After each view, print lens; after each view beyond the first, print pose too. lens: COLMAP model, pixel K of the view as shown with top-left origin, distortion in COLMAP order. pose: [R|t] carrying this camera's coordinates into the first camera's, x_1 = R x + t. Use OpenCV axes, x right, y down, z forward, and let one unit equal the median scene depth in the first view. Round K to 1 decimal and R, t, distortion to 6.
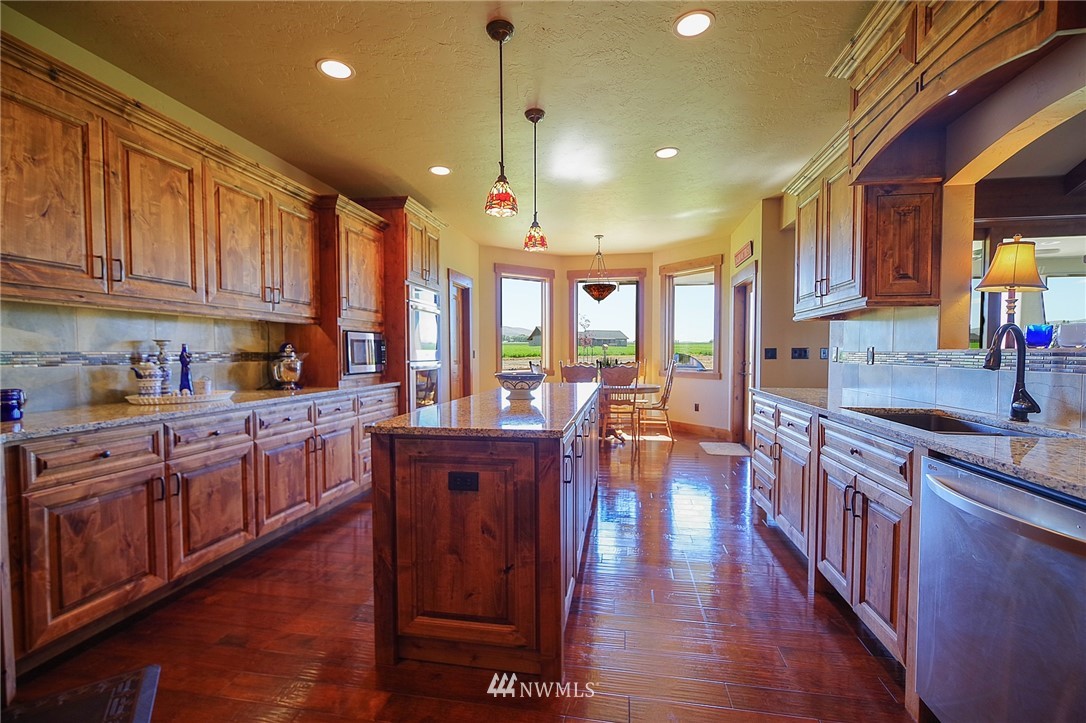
lens RADIAL K [[464.7, 0, 543.0], [0, 464.7, 369.6], [0, 0, 1]] dist [-0.006880, -0.000085]
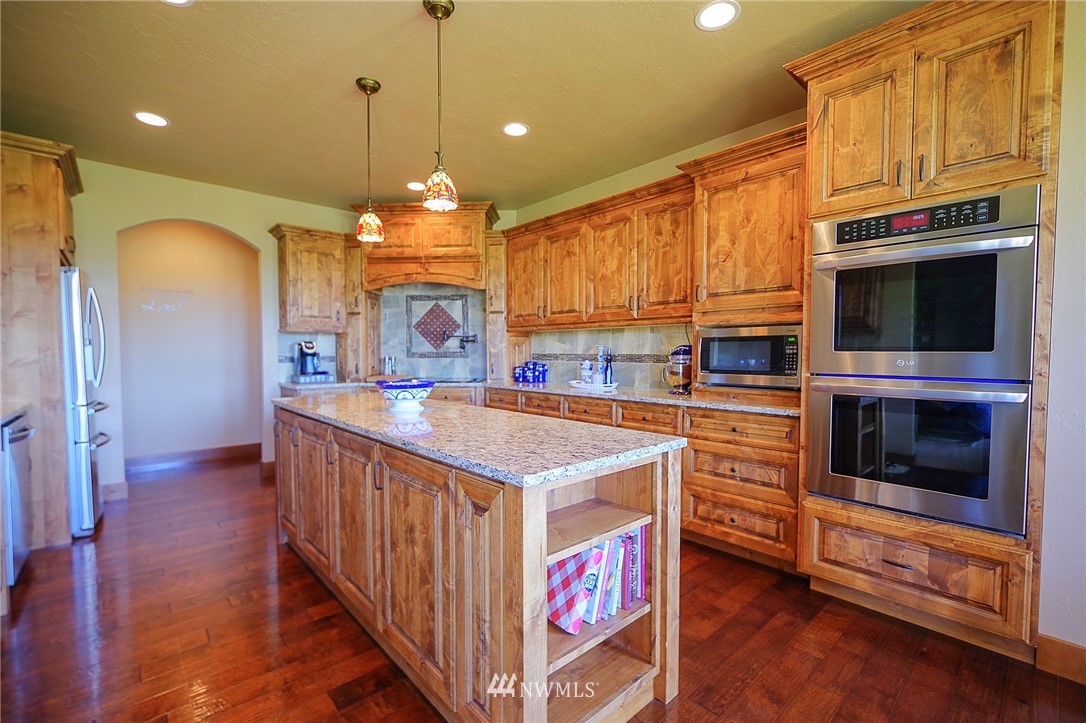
lens RADIAL K [[464.7, 0, 543.0], [0, 464.7, 369.6], [0, 0, 1]] dist [-0.006880, -0.000085]
pose [[-0.612230, 0.032901, -0.789995, 0.660628], [-0.027335, 0.997656, 0.062733, -0.102992], [0.790207, 0.060001, -0.609895, 2.362063]]
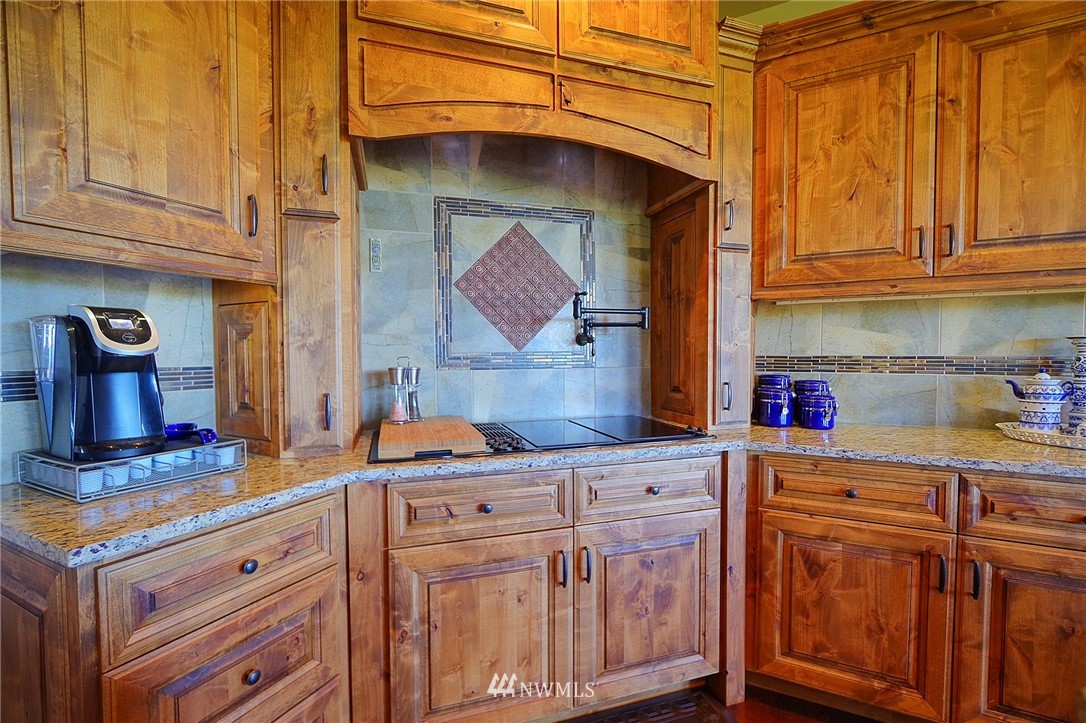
lens RADIAL K [[464.7, 0, 543.0], [0, 464.7, 369.6], [0, 0, 1]] dist [-0.006880, -0.000085]
pose [[-0.293510, 0.038322, -0.955188, -0.073974], [-0.031228, 0.998279, 0.049647, -0.038575], [0.955446, 0.044401, -0.291808, 0.678989]]
